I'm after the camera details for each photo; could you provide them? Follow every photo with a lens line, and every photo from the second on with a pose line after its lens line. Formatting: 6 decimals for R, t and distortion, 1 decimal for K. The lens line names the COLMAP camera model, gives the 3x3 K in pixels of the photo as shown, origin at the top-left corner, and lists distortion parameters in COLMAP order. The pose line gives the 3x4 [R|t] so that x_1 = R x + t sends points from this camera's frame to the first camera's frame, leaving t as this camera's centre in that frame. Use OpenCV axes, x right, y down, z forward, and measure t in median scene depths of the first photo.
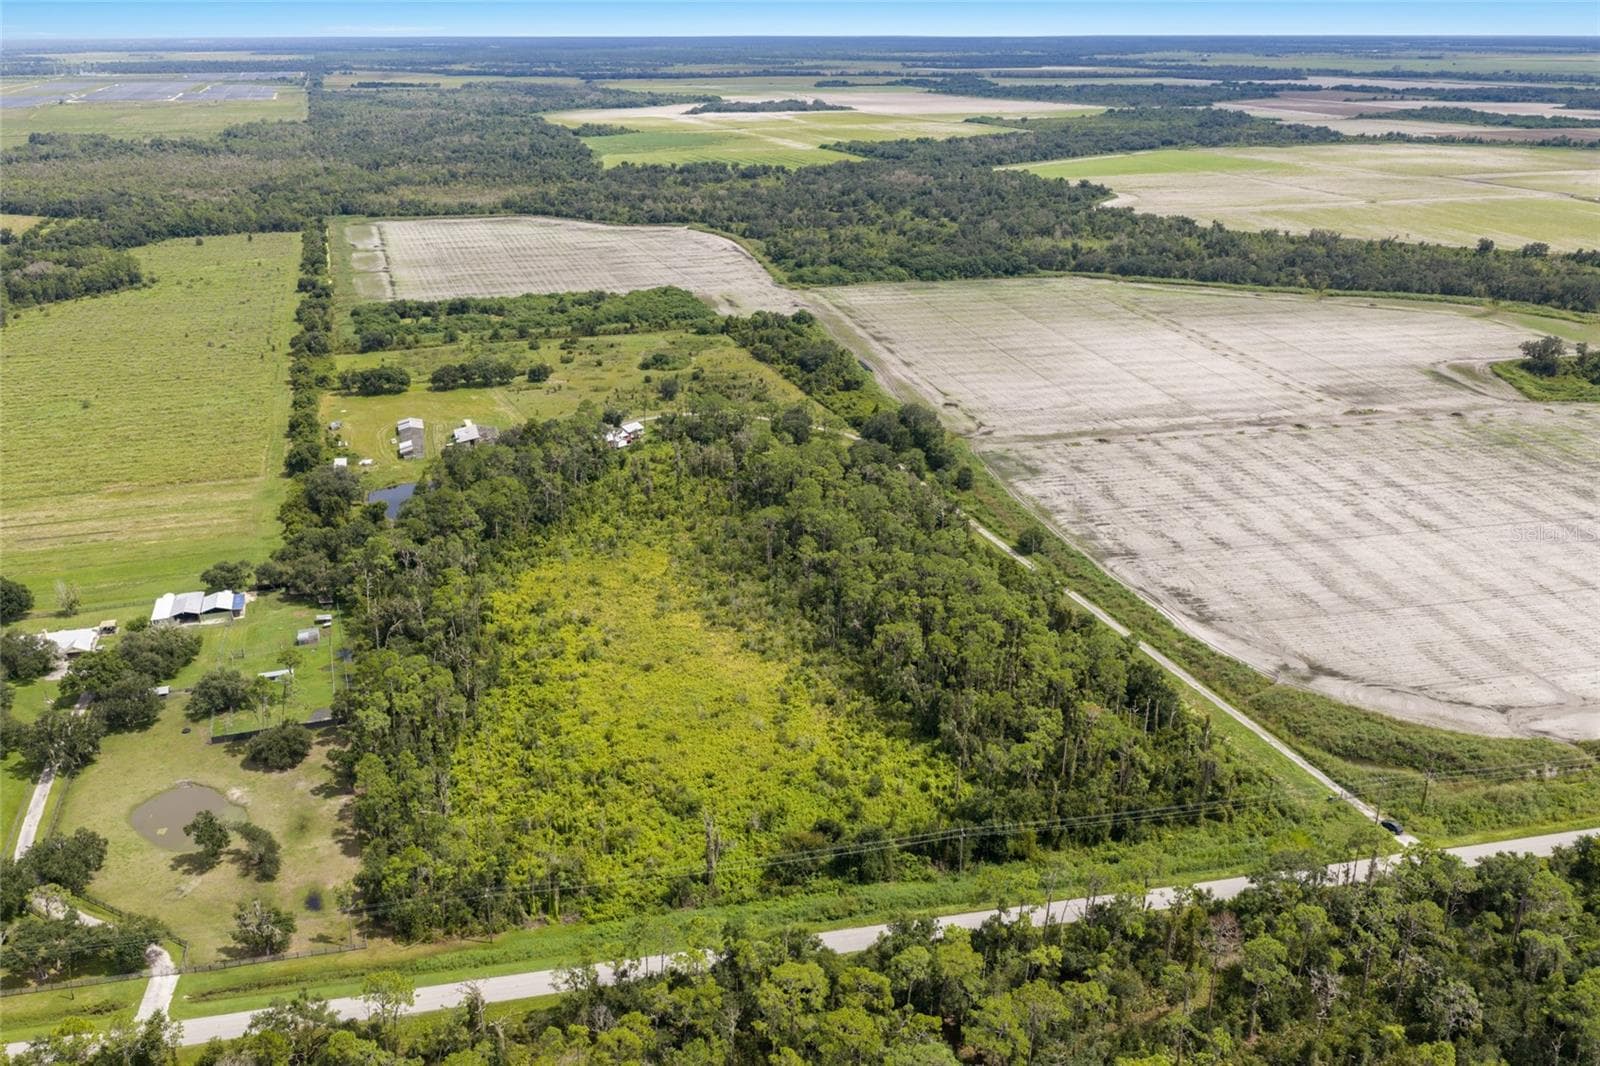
lens RADIAL K [[1334.3, 0, 800.0], [0, 1334.3, 533.0], [0, 0, 1]] dist [0.023671, -0.050068]
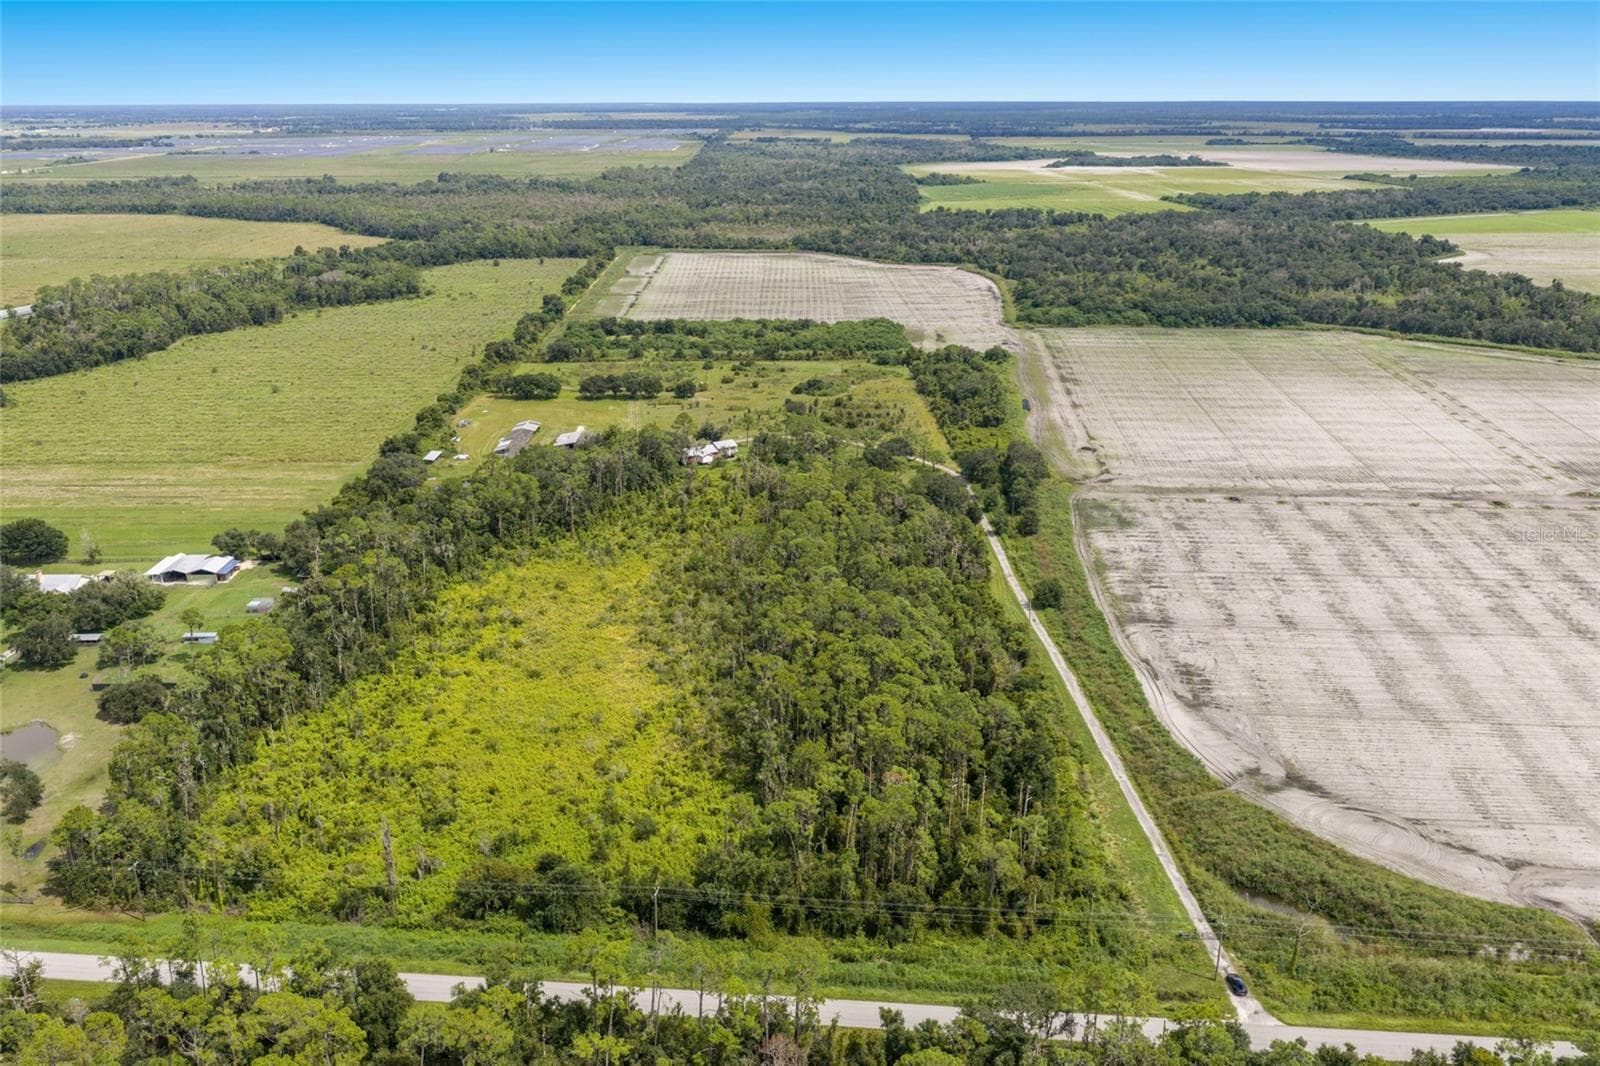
lens RADIAL K [[1334.3, 0, 800.0], [0, 1334.3, 533.0], [0, 0, 1]] dist [0.023671, -0.050068]
pose [[0.954311, 0.091924, -0.284323, 0.154010], [-0.104339, 0.994125, -0.028800, 0.004838], [0.280005, 0.057150, 0.958296, 0.072626]]
